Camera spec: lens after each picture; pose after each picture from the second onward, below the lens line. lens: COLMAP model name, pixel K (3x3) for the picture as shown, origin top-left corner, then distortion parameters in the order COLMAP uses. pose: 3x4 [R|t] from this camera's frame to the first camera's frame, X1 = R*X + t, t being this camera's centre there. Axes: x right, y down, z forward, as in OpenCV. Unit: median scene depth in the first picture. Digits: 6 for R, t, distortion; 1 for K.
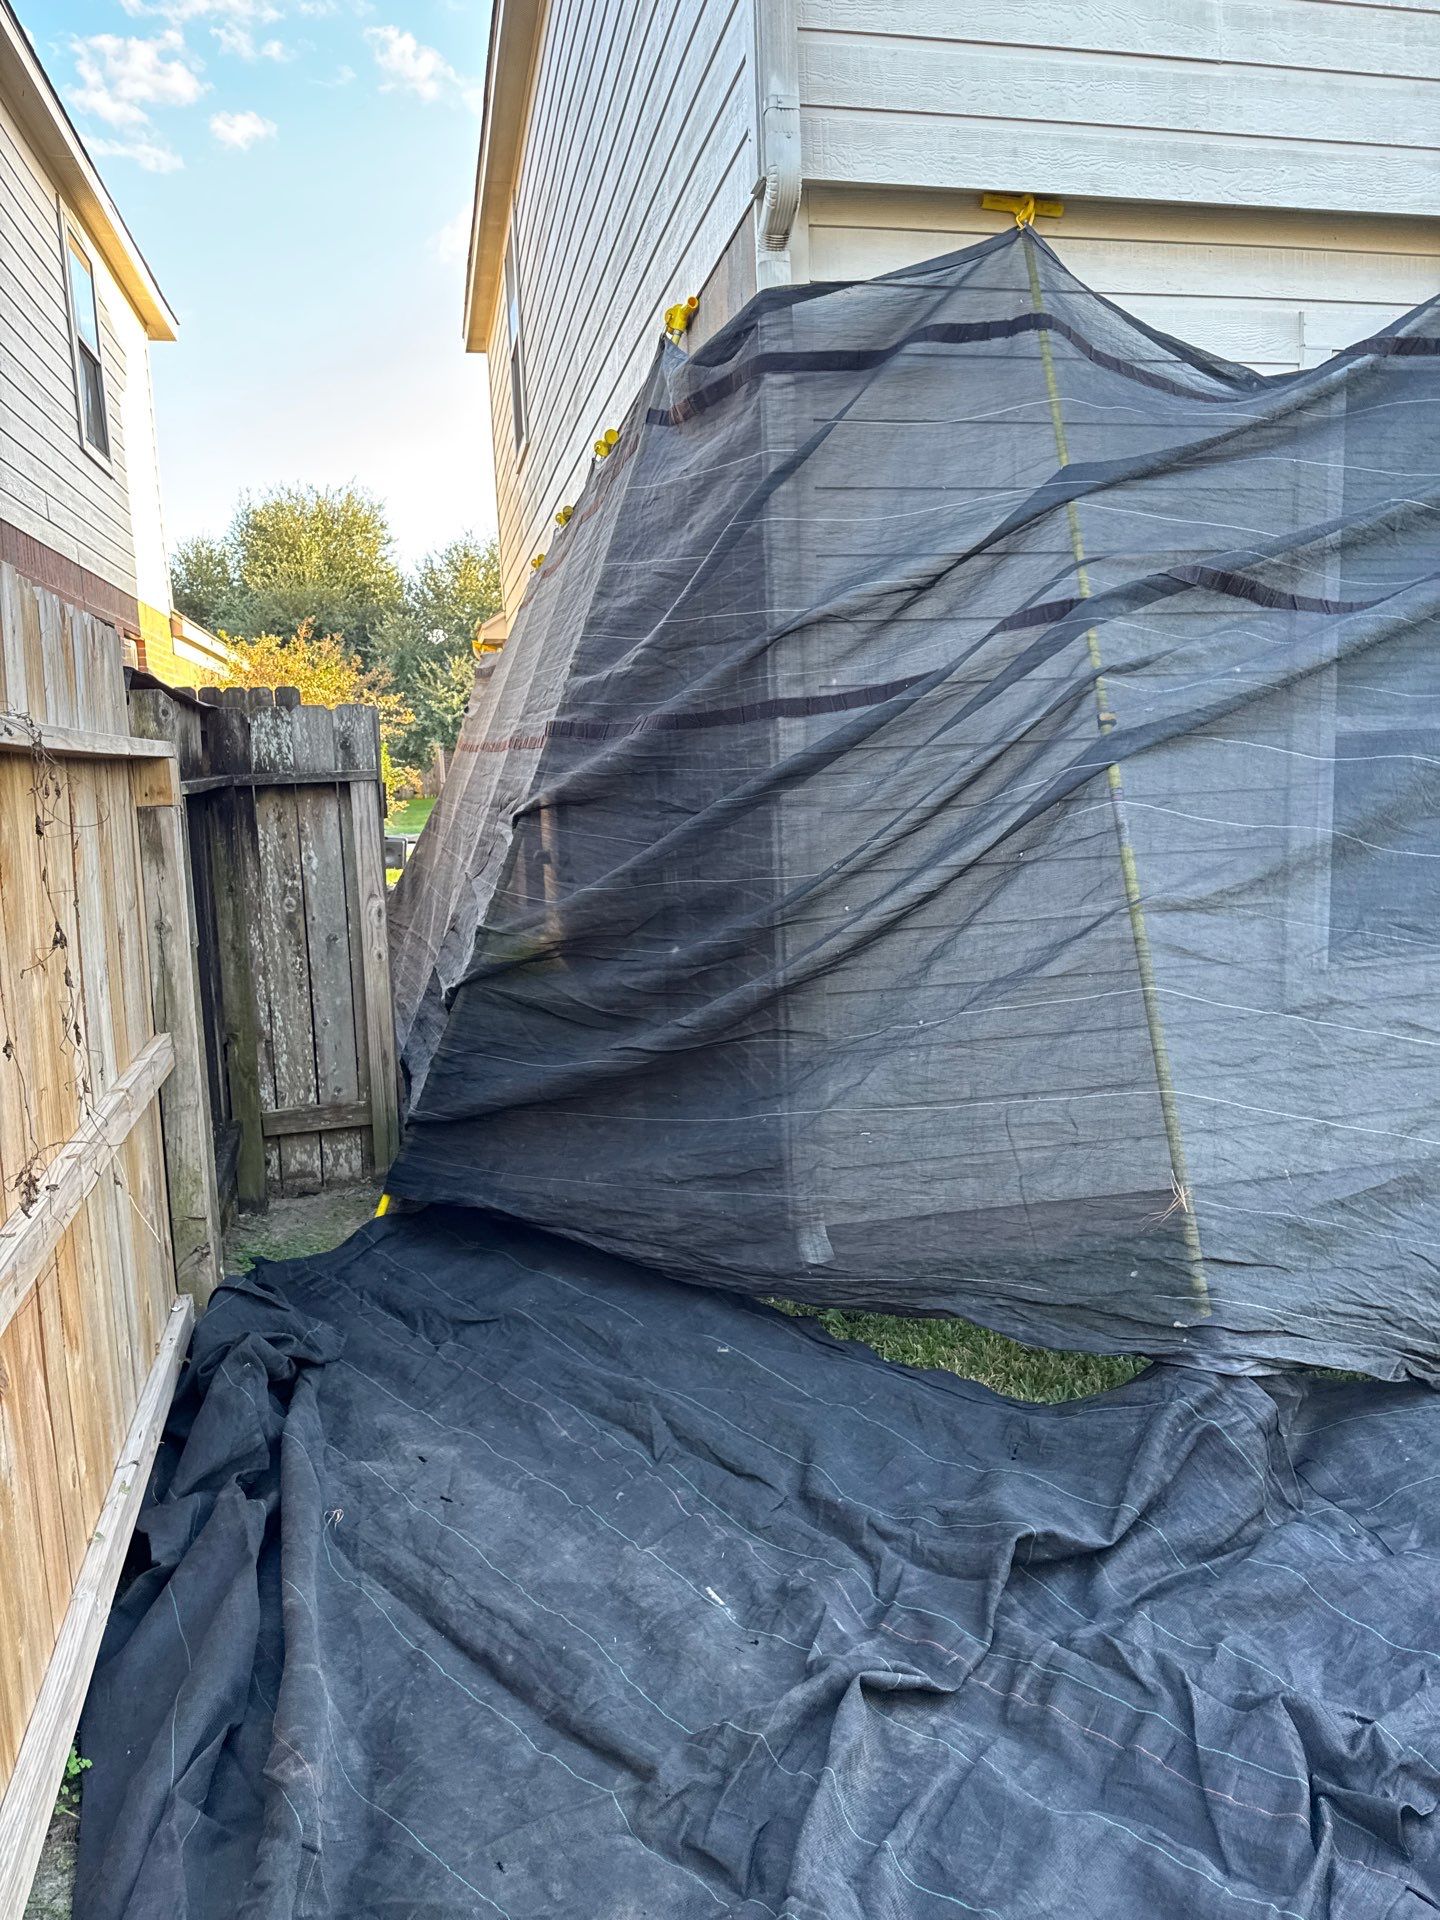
lens RADIAL K [[1349.4, 0, 720.0], [0, 1349.4, 960.0], [0, 0, 1]] dist [0.121924, -0.247027]
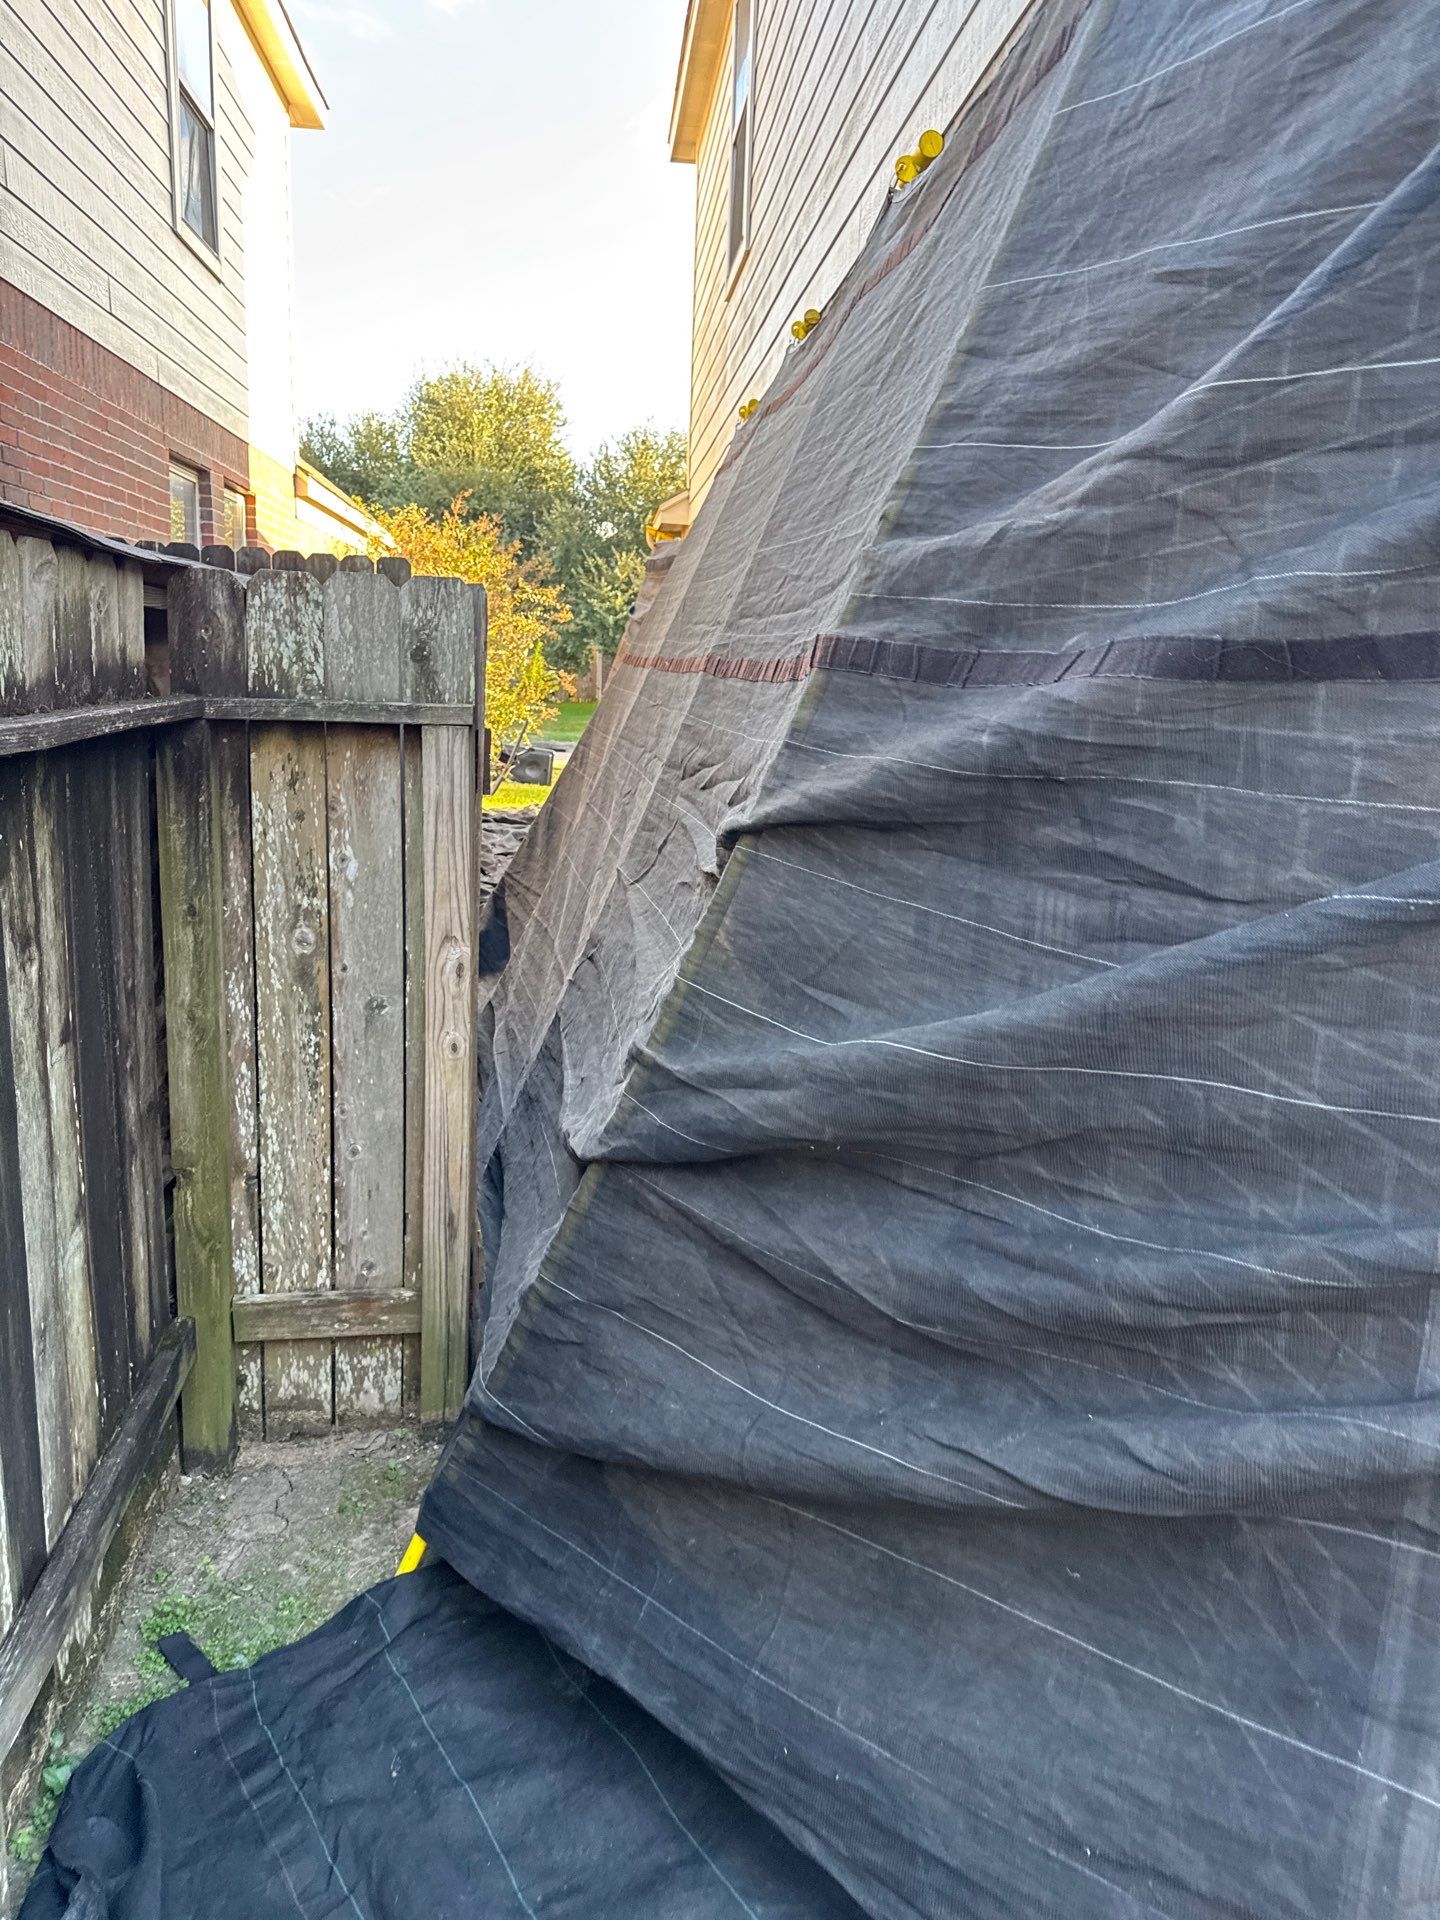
lens RADIAL K [[1395.1, 0, 709.3], [0, 1395.1, 1003.4], [0, 0, 1]] dist [0.090242, -0.149665]
pose [[0.989781, 0.097796, -0.103773, -0.089779], [-0.088981, 0.992276, 0.086429, -0.077456], [0.111424, -0.076312, 0.990839, 0.443693]]
